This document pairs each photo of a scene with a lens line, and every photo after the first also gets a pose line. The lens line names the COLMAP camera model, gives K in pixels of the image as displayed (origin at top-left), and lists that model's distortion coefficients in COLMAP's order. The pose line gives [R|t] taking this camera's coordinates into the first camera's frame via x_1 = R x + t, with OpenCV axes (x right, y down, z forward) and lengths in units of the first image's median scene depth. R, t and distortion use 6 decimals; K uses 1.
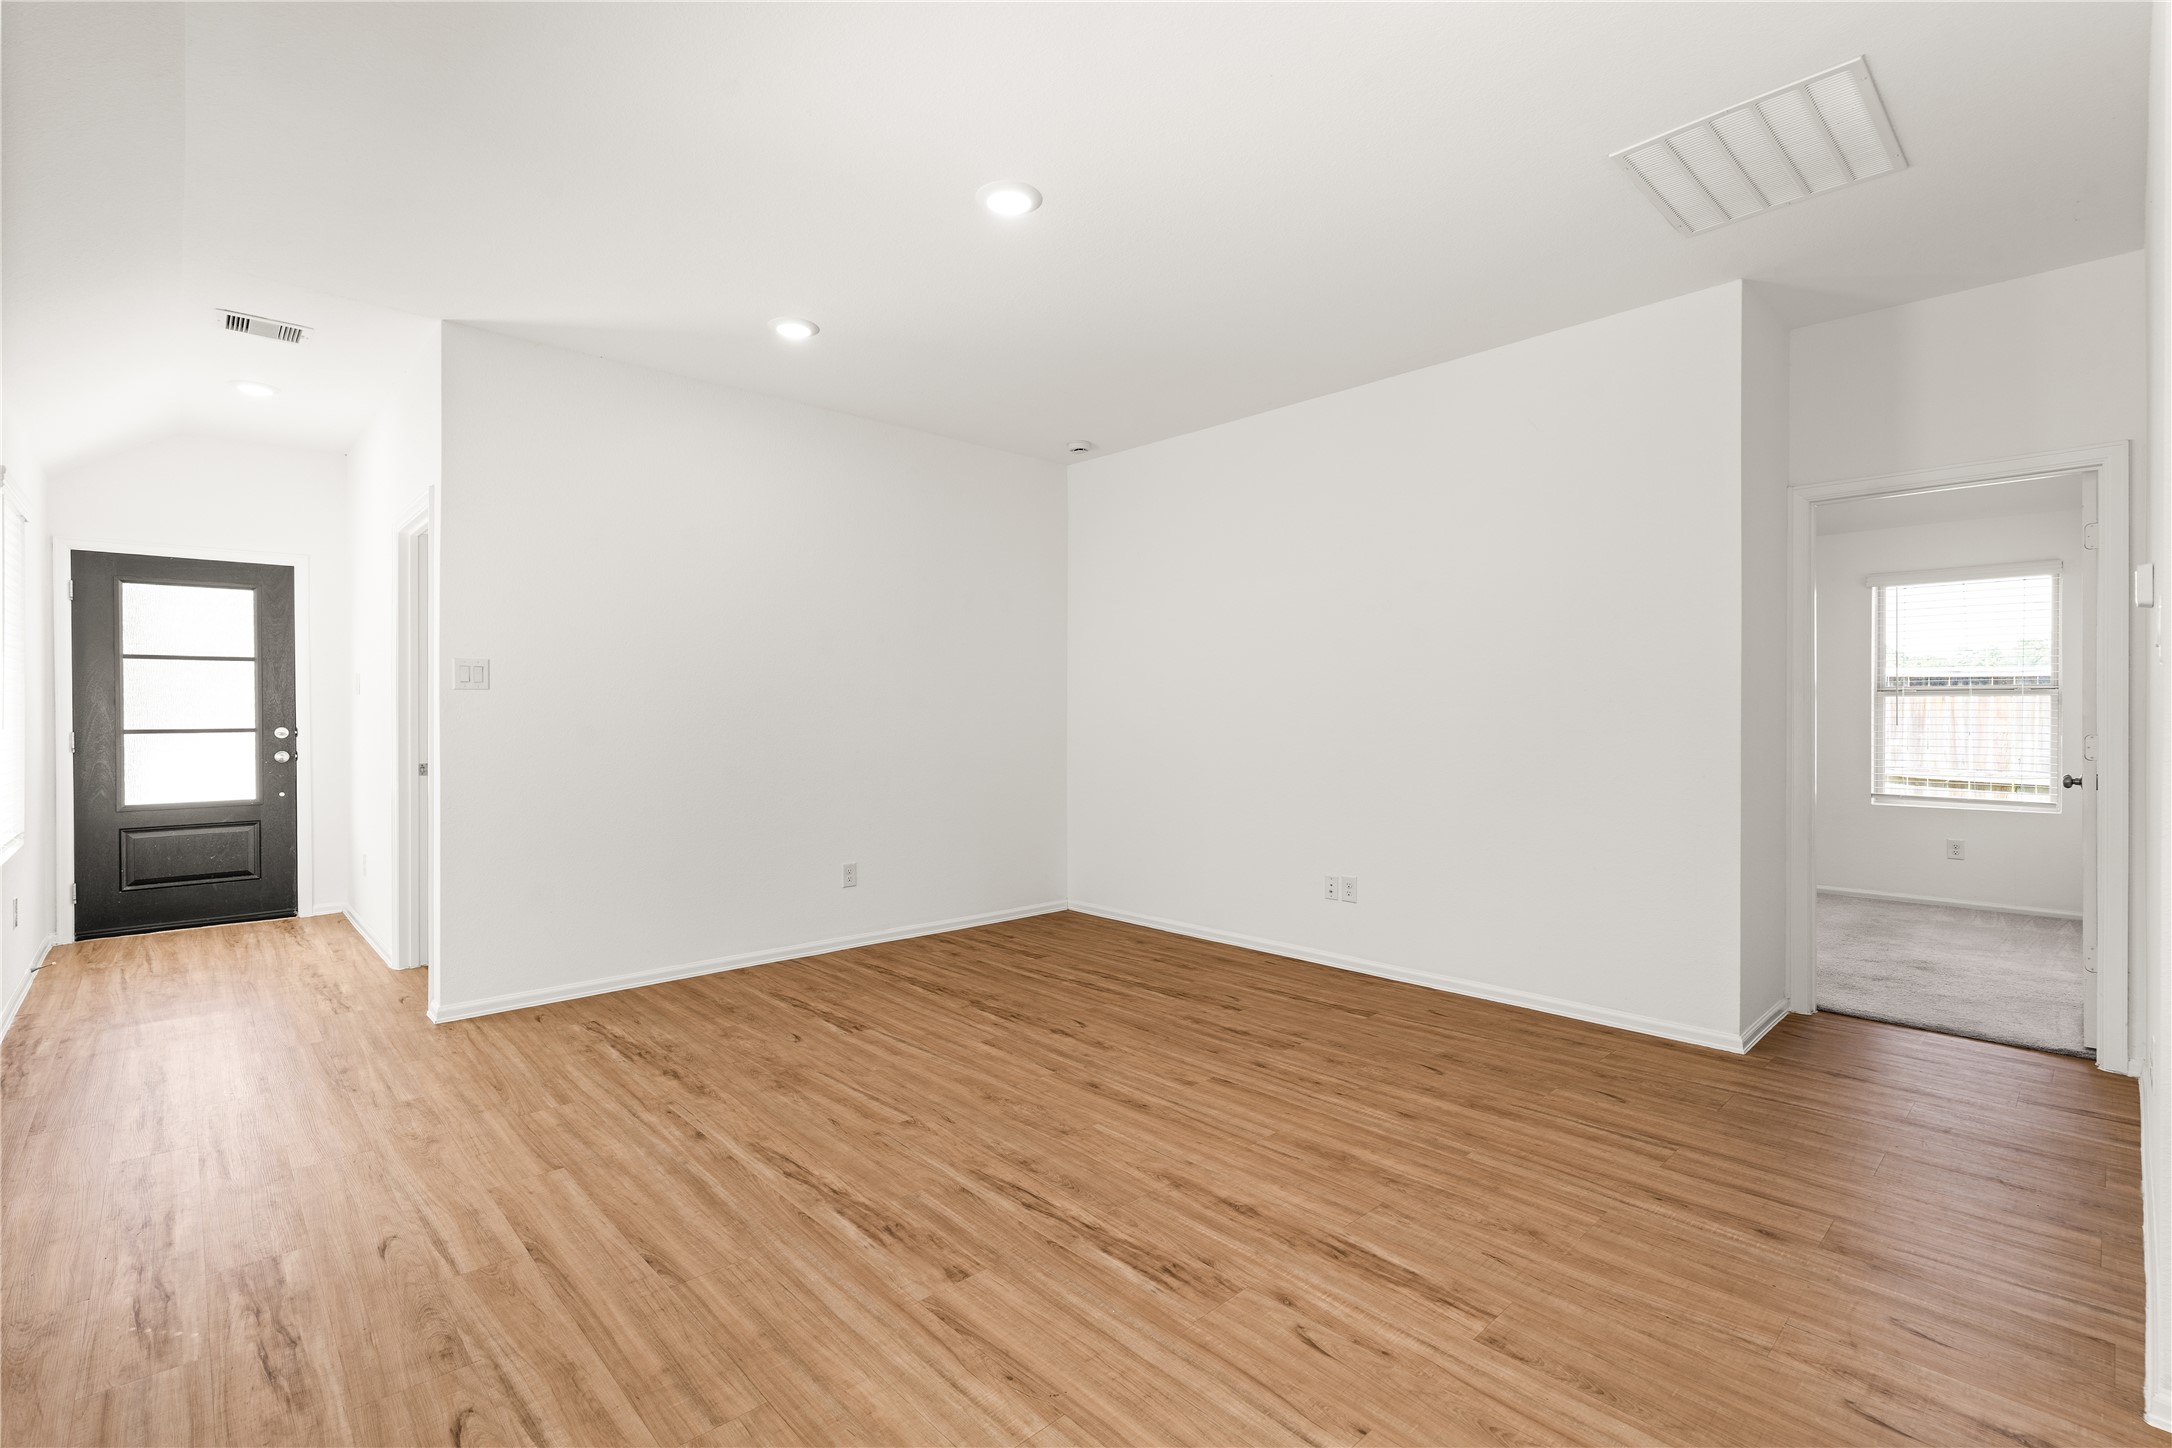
lens RADIAL K [[974.8, 0, 1089.7], [0, 974.8, 719.6], [0, 0, 1]] dist [-0.004134, 0.000340]
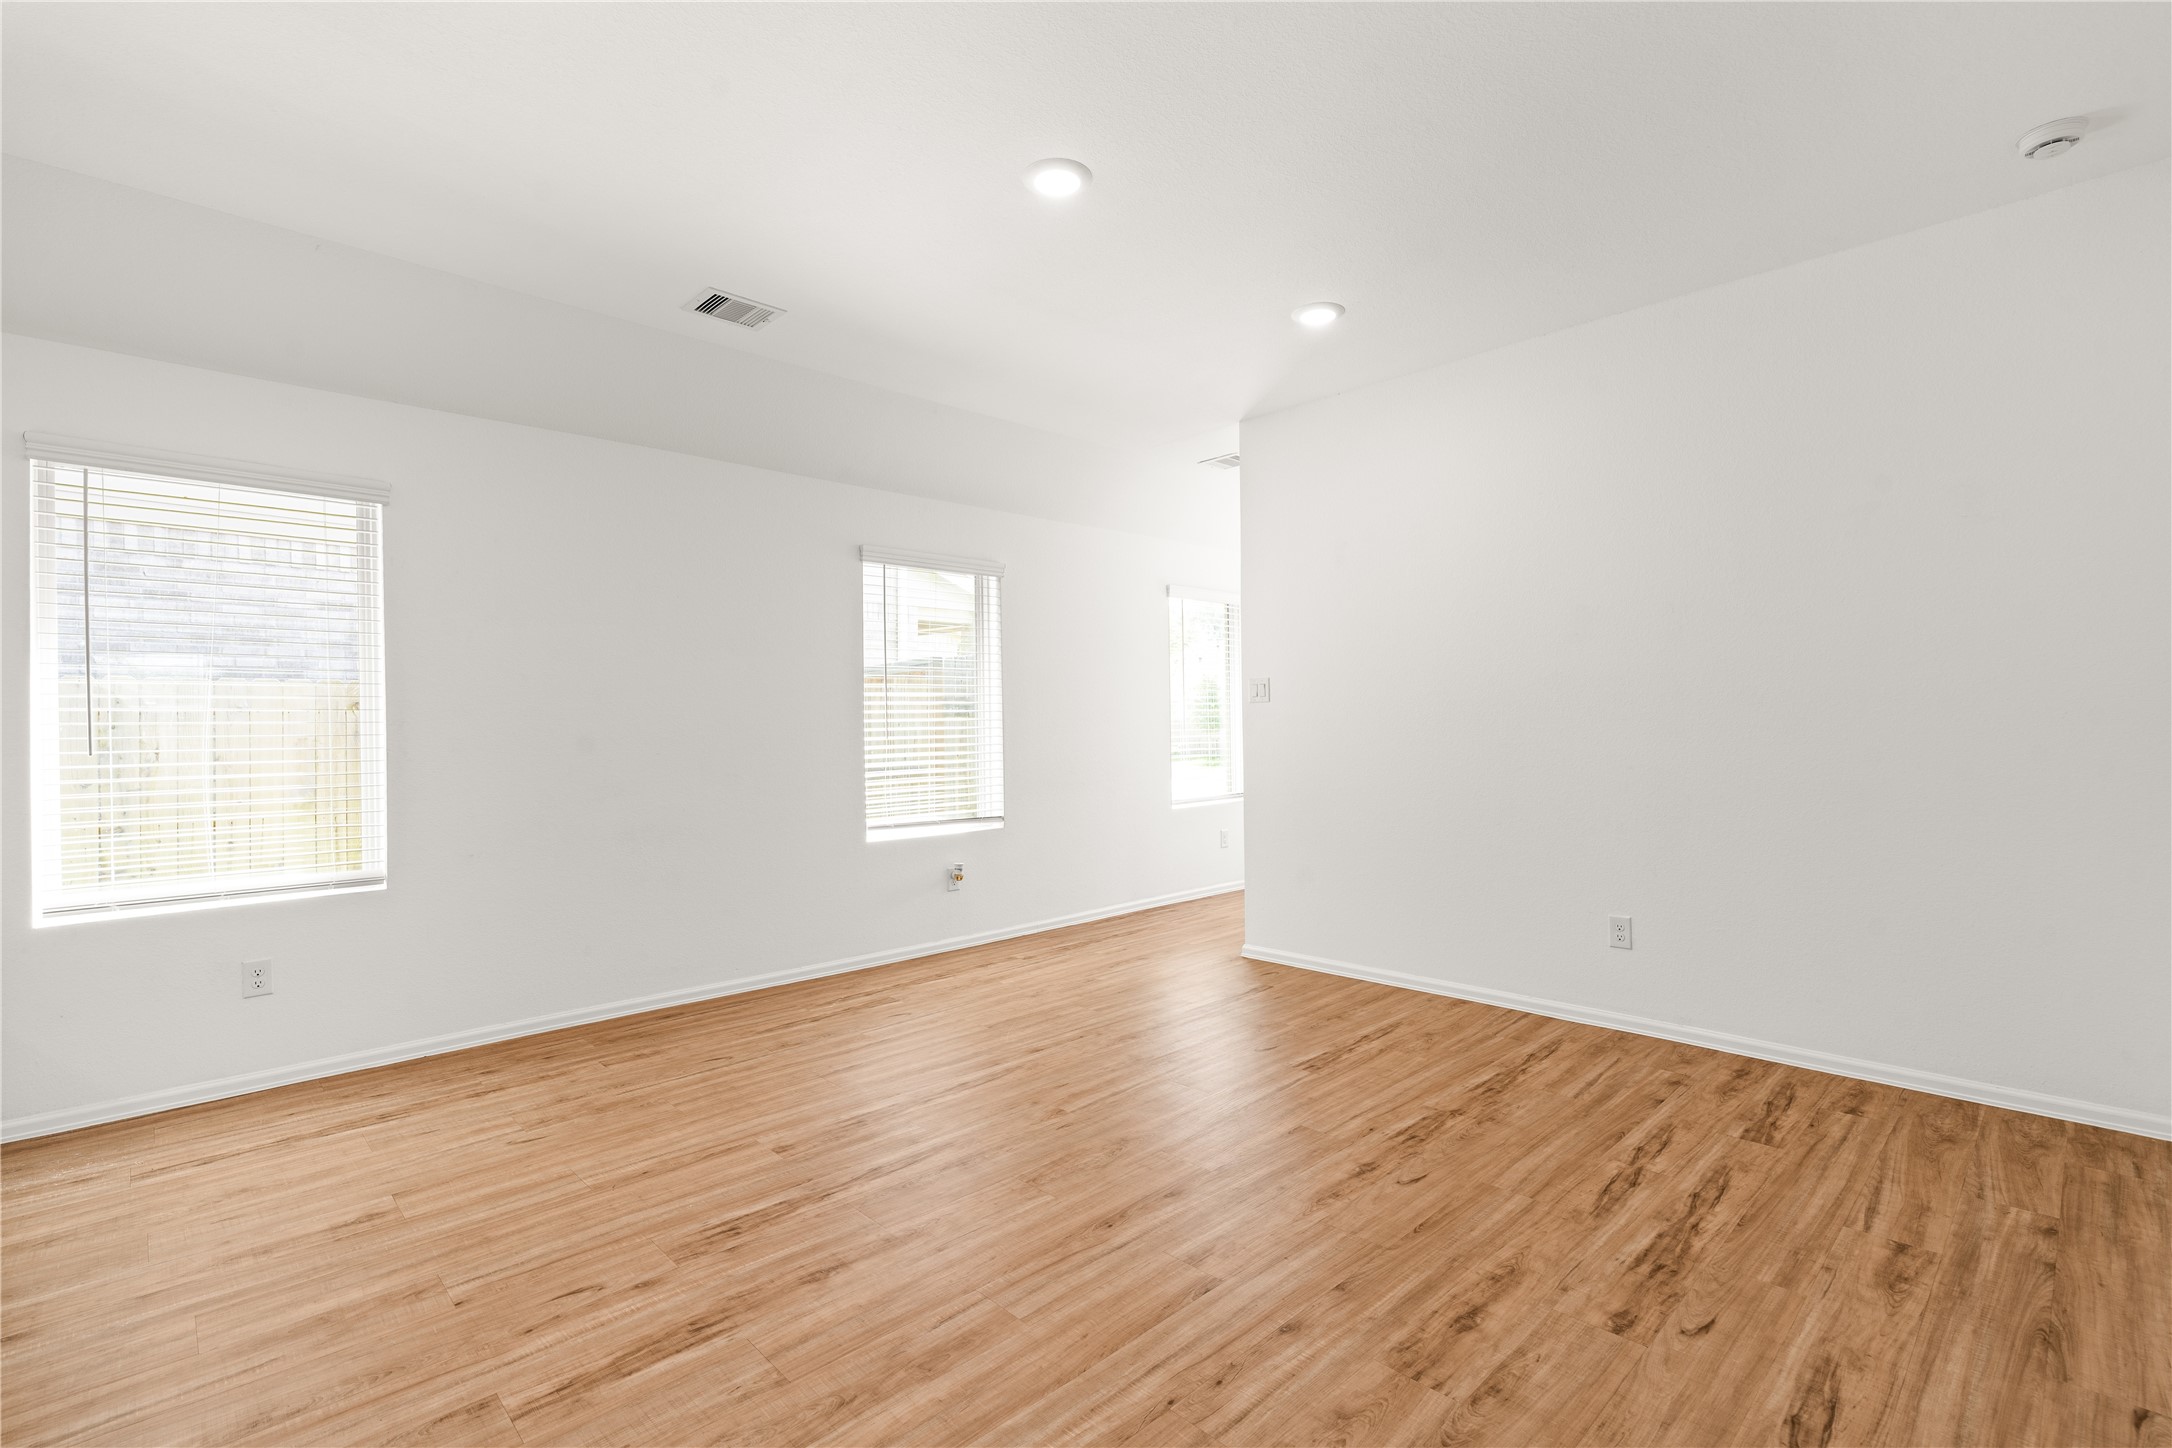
lens RADIAL K [[987.8, 0, 1086.0], [0, 987.8, 724.0], [0, 0, 1]] dist [-0.006365, 0.001194]
pose [[0.010396, -0.001961, -0.999944, 0.826467], [0.007726, 0.999968, -0.001881, -0.003064], [0.999916, -0.007706, 0.010411, 0.955495]]
